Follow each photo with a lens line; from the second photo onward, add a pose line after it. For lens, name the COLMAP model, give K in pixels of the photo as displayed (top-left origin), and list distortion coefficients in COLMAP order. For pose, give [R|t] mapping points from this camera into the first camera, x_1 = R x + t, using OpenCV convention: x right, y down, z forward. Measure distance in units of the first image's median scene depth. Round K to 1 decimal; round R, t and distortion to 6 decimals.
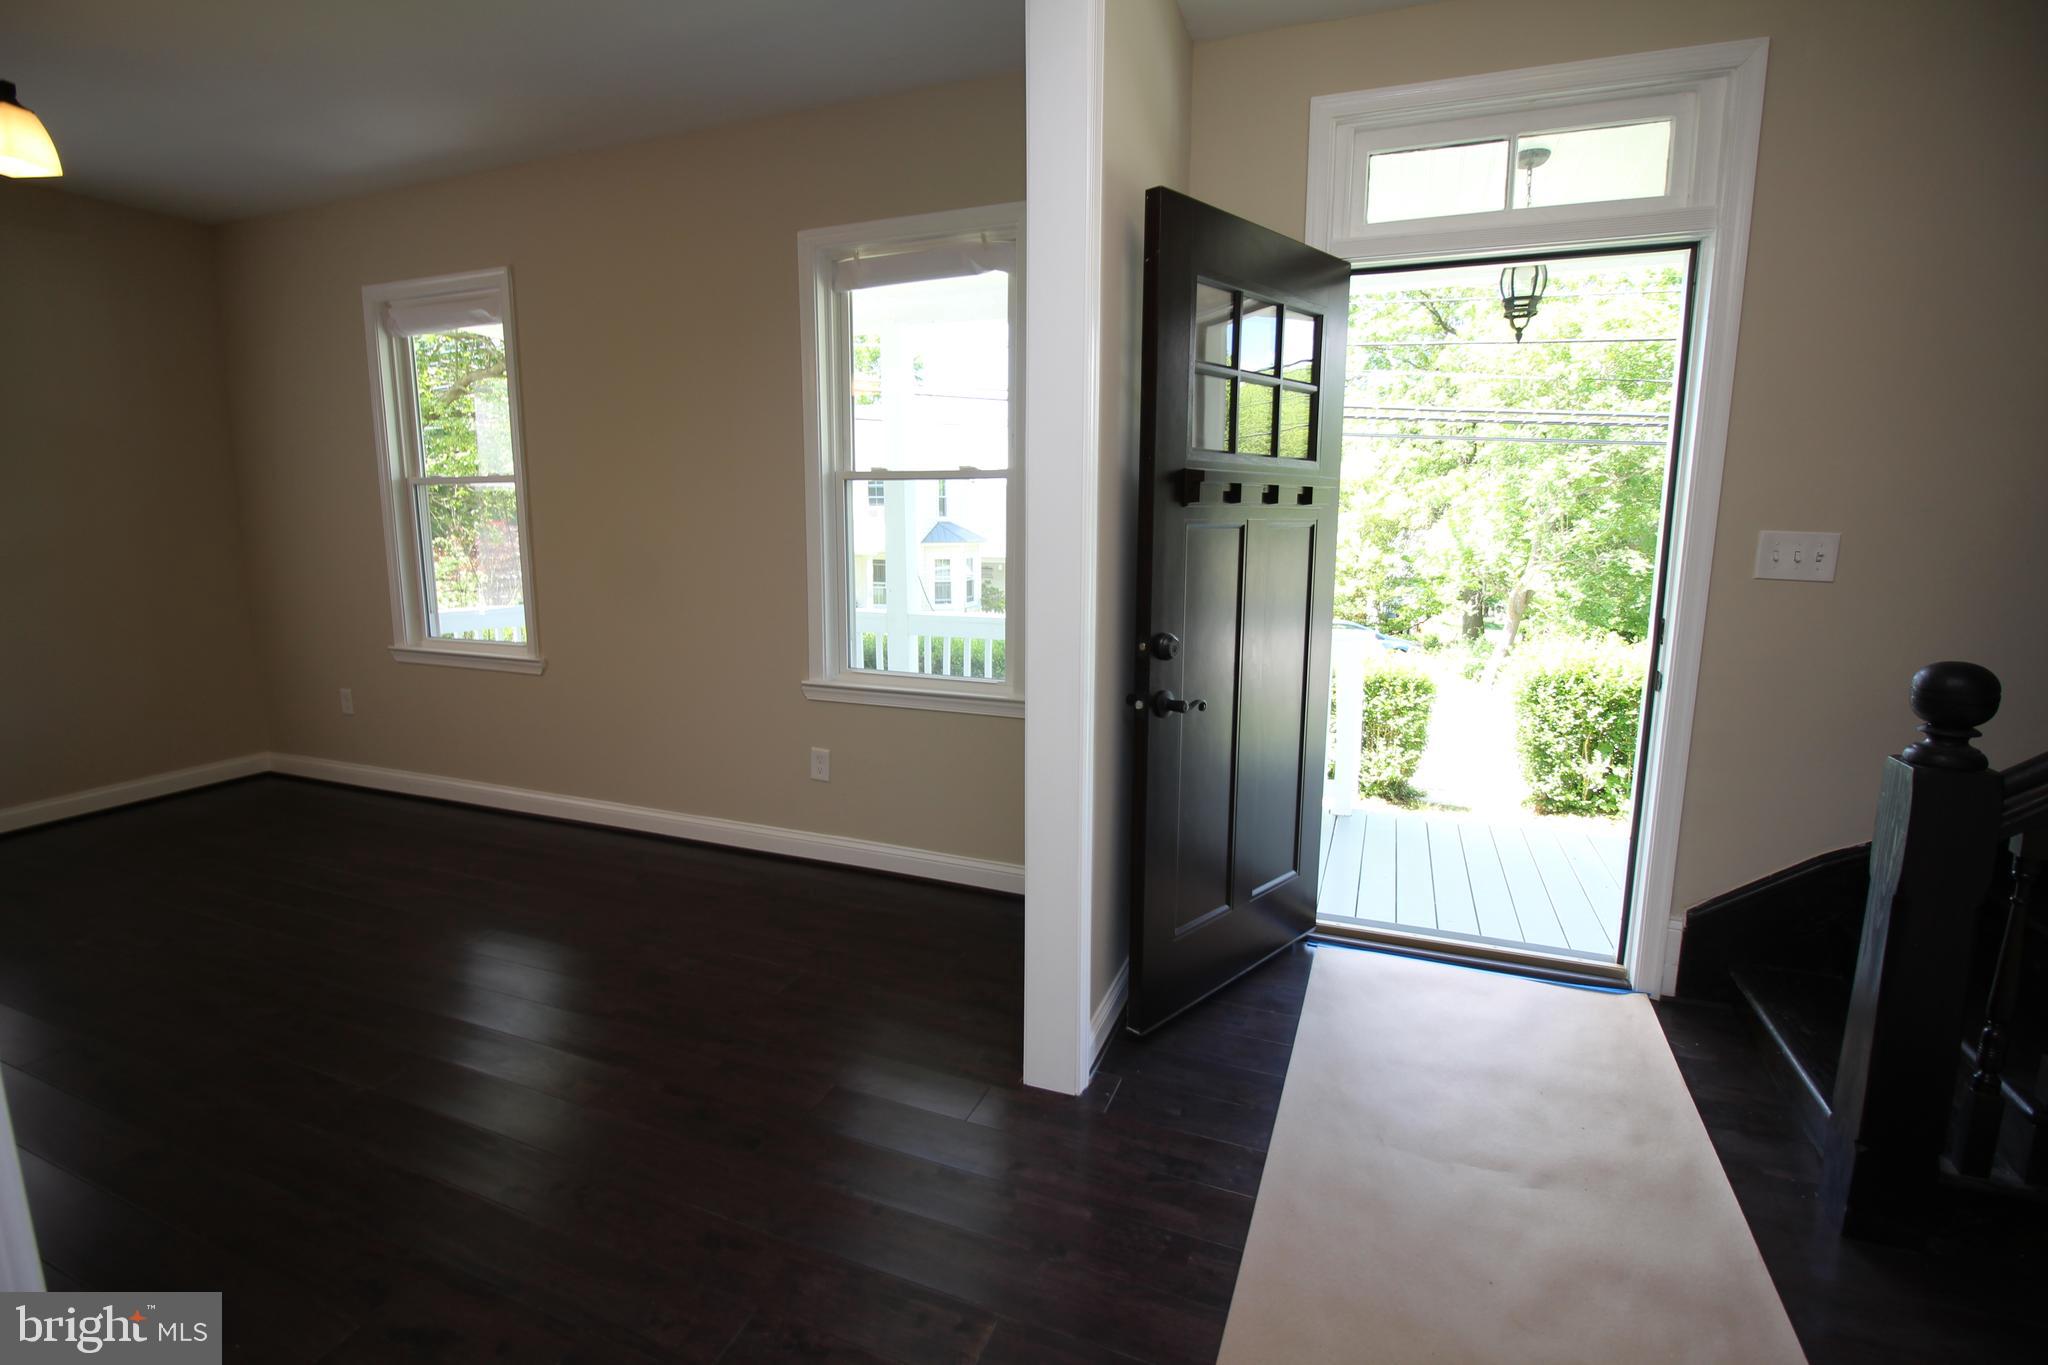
lens RADIAL K [[946.9, 0, 1026.4], [0, 946.9, 667.8], [0, 0, 1]] dist [-0.010351, -0.005251]
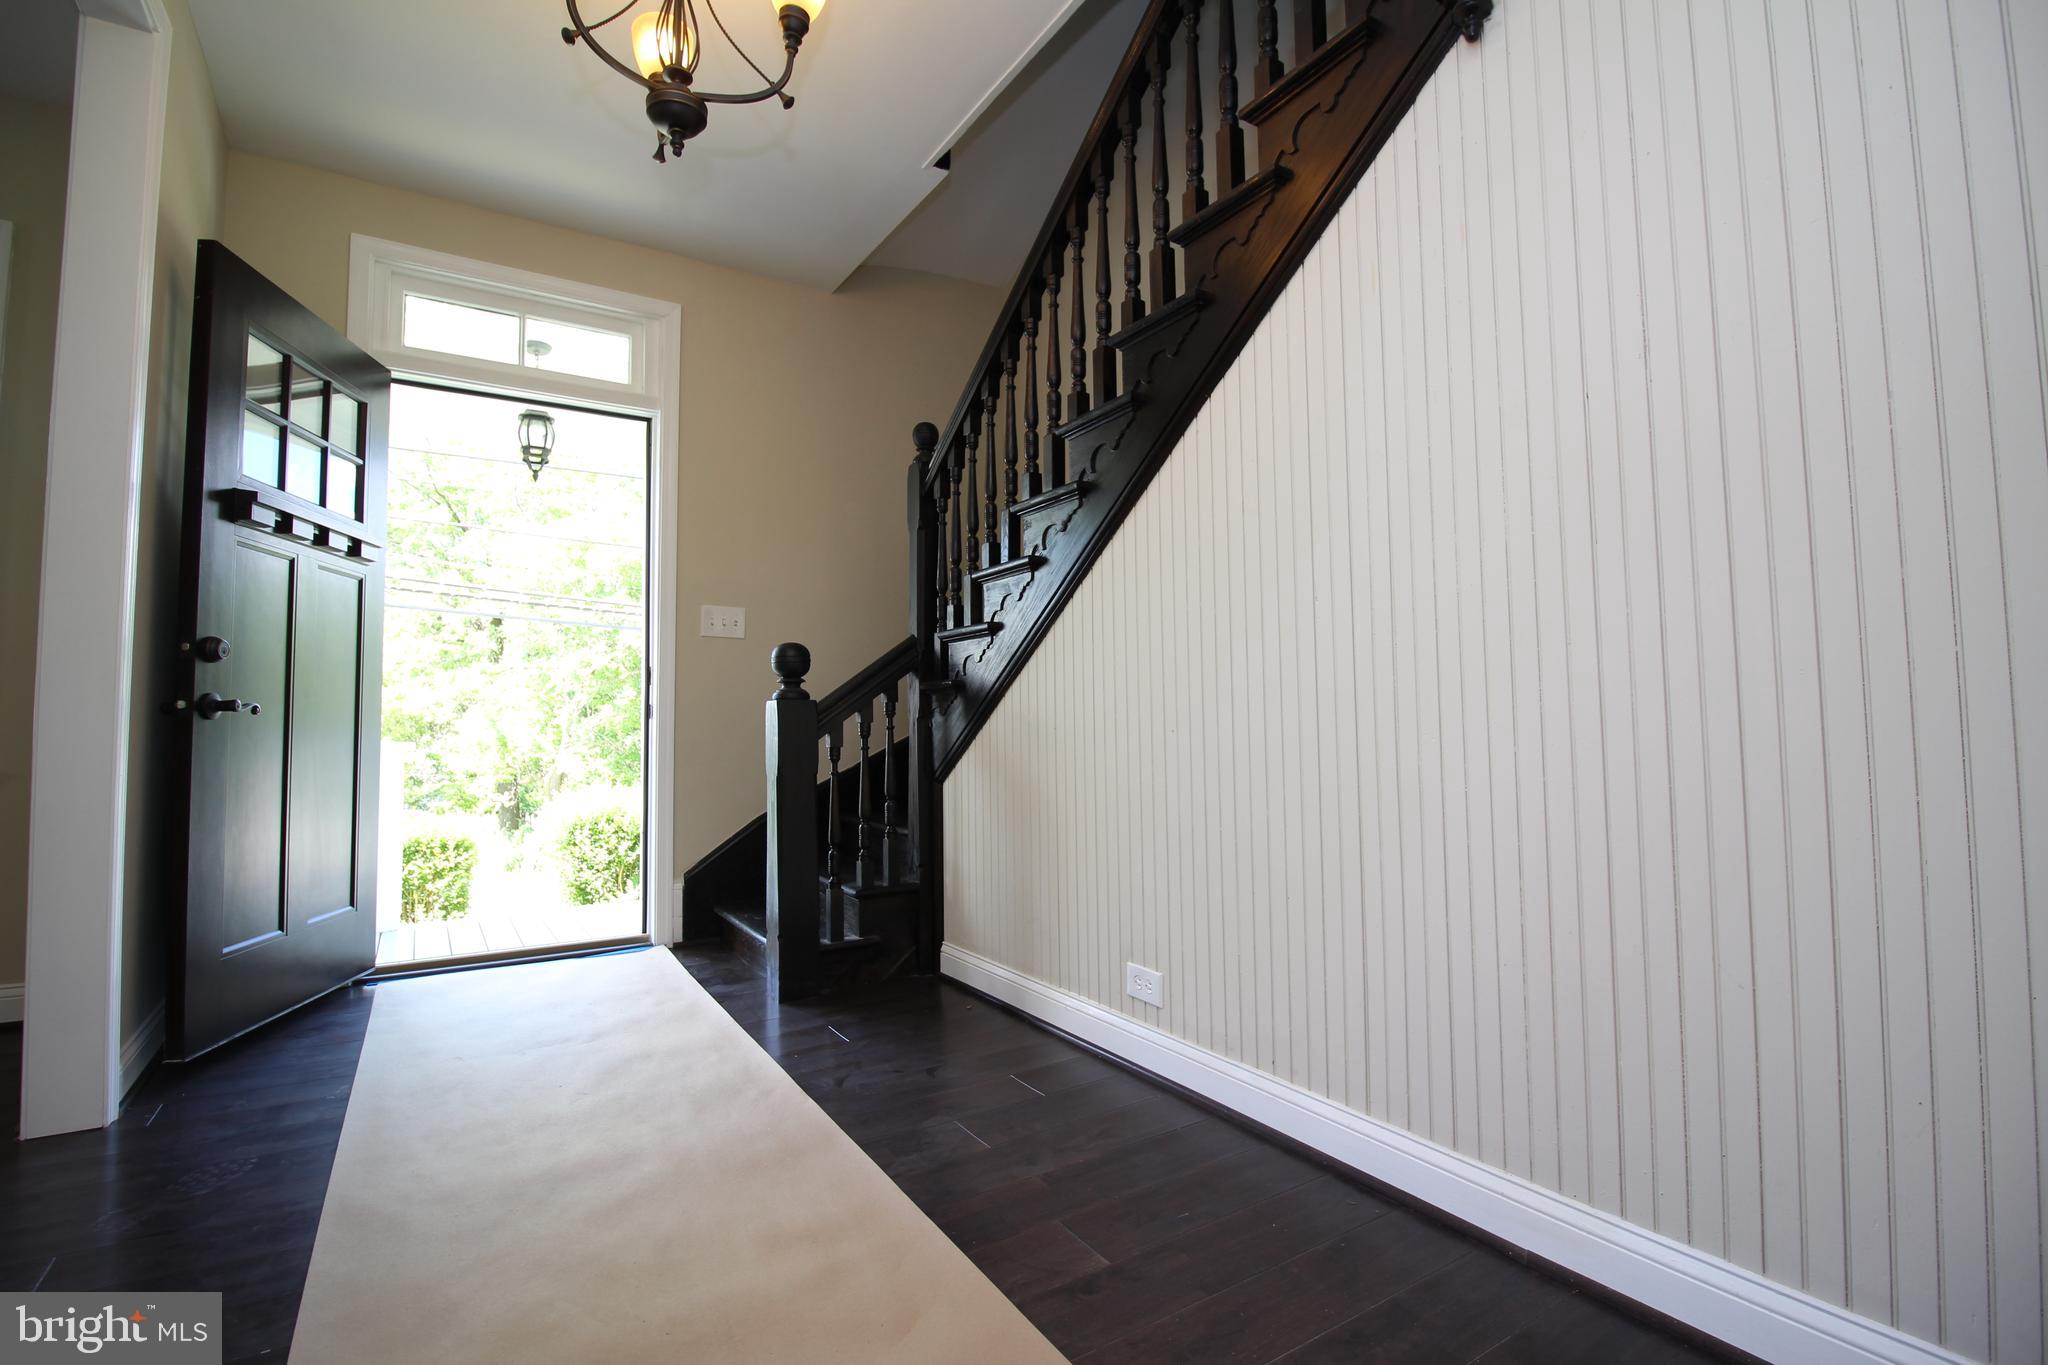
lens RADIAL K [[946.9, 0, 1011.6], [0, 946.9, 661.8], [0, 0, 1]] dist [-0.010351, -0.005251]
pose [[0.597946, 0.039995, 0.800538, -0.098566], [0.142556, 0.977525, -0.155317, 0.179508], [-0.788757, 0.206993, 0.578805, -0.184656]]
